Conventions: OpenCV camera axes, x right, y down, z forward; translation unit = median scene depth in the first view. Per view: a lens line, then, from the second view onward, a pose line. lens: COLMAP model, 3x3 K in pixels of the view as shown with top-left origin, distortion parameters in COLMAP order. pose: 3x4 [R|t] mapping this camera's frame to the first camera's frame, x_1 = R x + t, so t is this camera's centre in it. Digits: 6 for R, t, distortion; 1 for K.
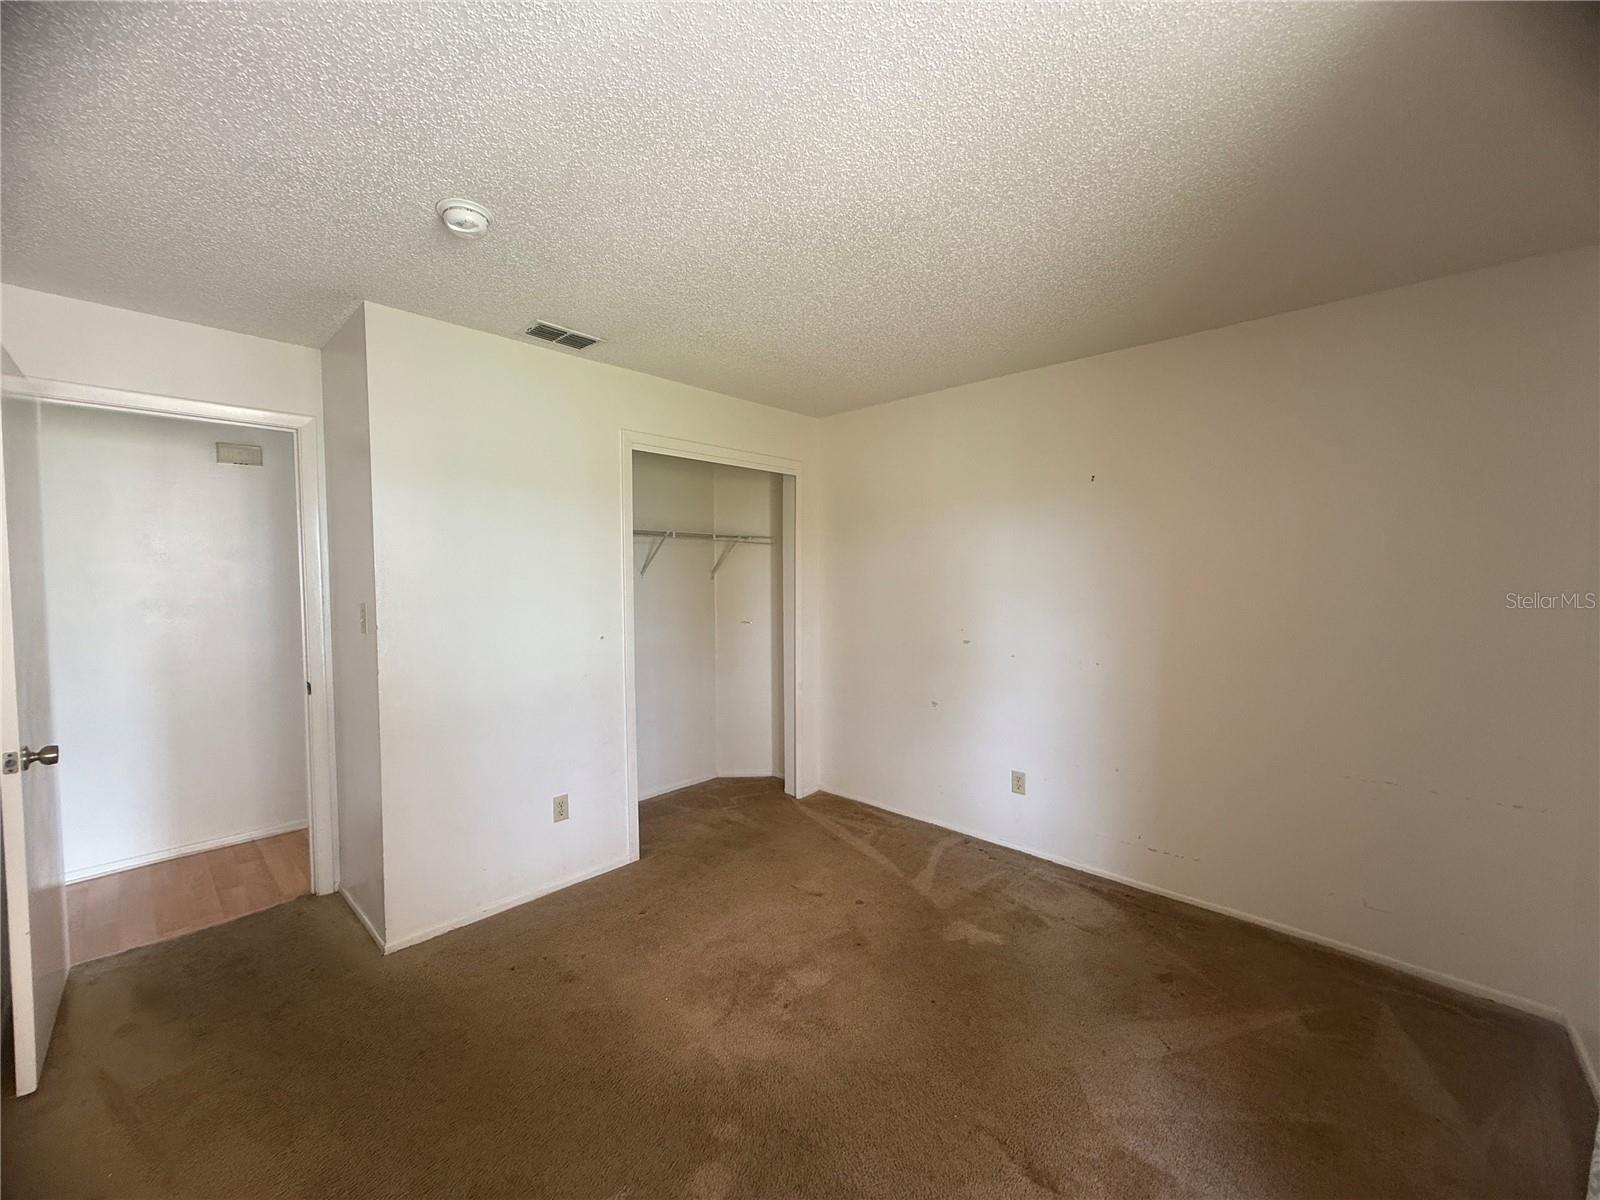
lens RADIAL K [[634.2, 0, 795.4], [0, 634.2, 598.5], [0, 0, 1]] dist [-0.000063, 0.000357]
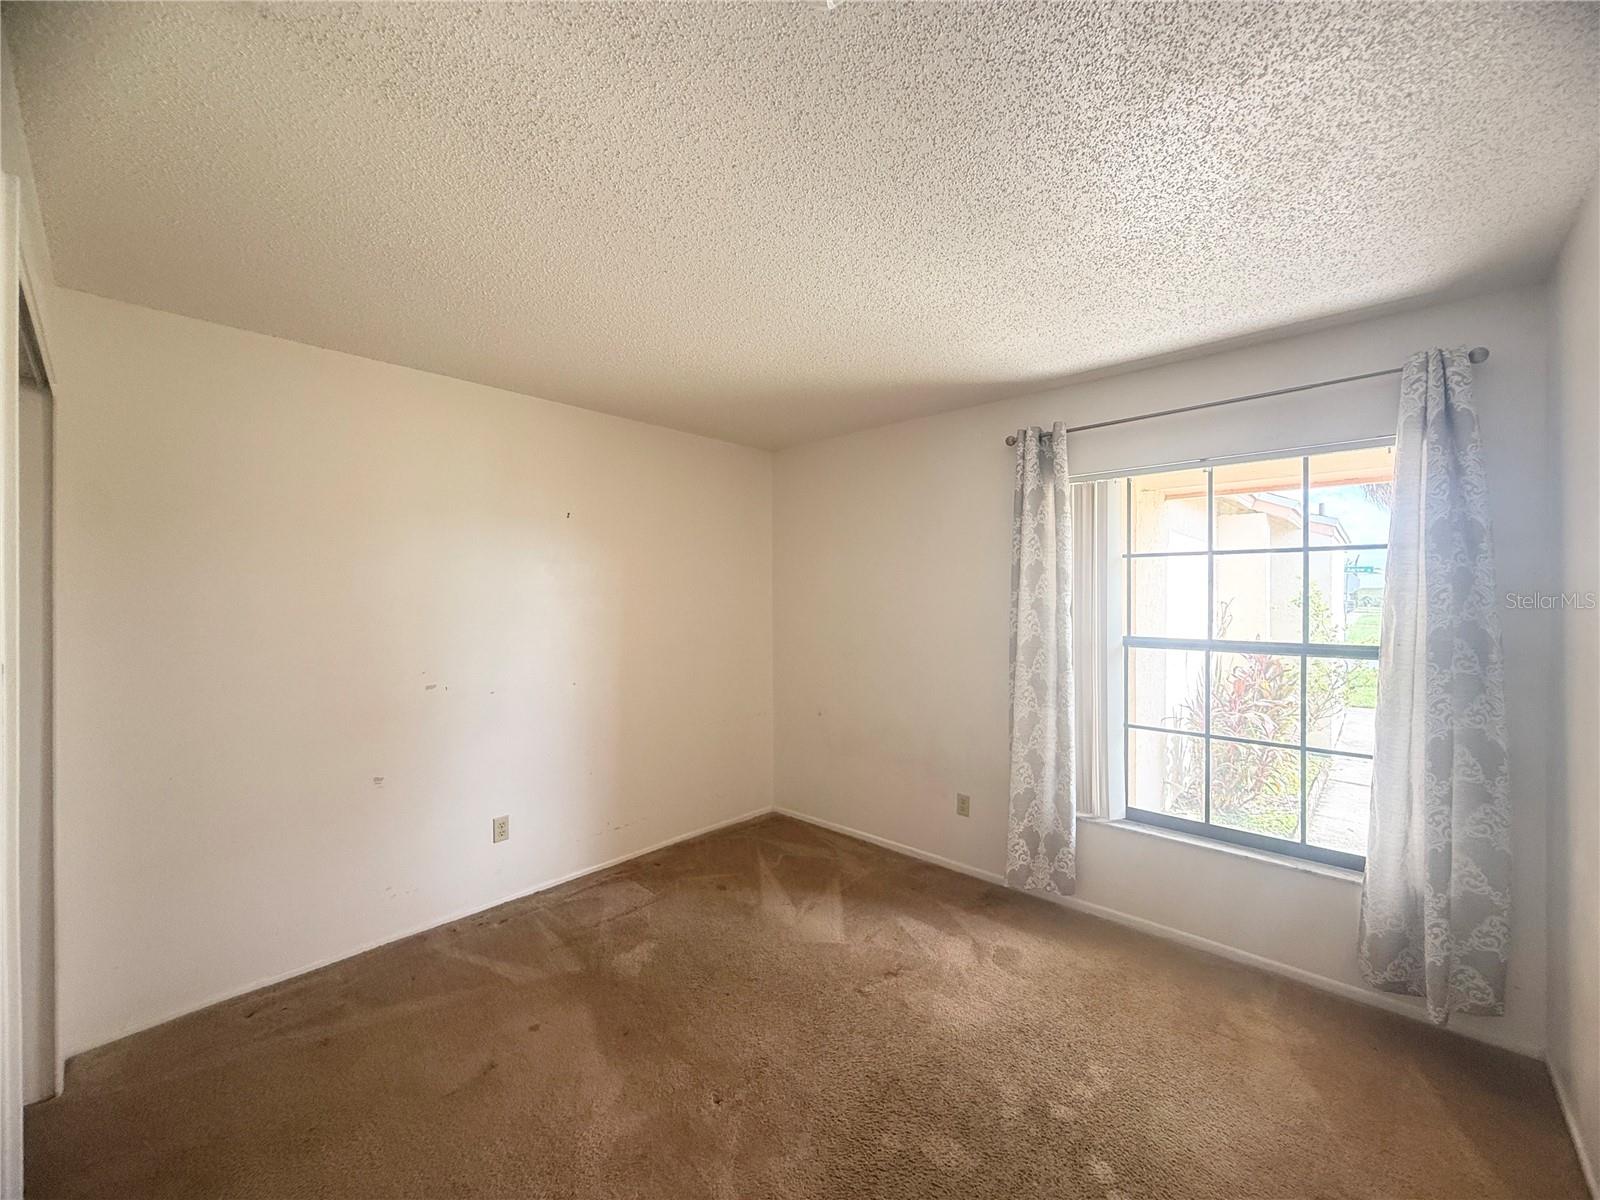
lens RADIAL K [[634.2, 0, 795.4], [0, 634.2, 598.5], [0, 0, 1]] dist [-0.000063, 0.000357]
pose [[-0.014616, 0.002389, 0.999890, -0.703501], [0.041765, 0.999126, -0.001777, -0.032127], [-0.999021, 0.041735, -0.014703, 0.694082]]
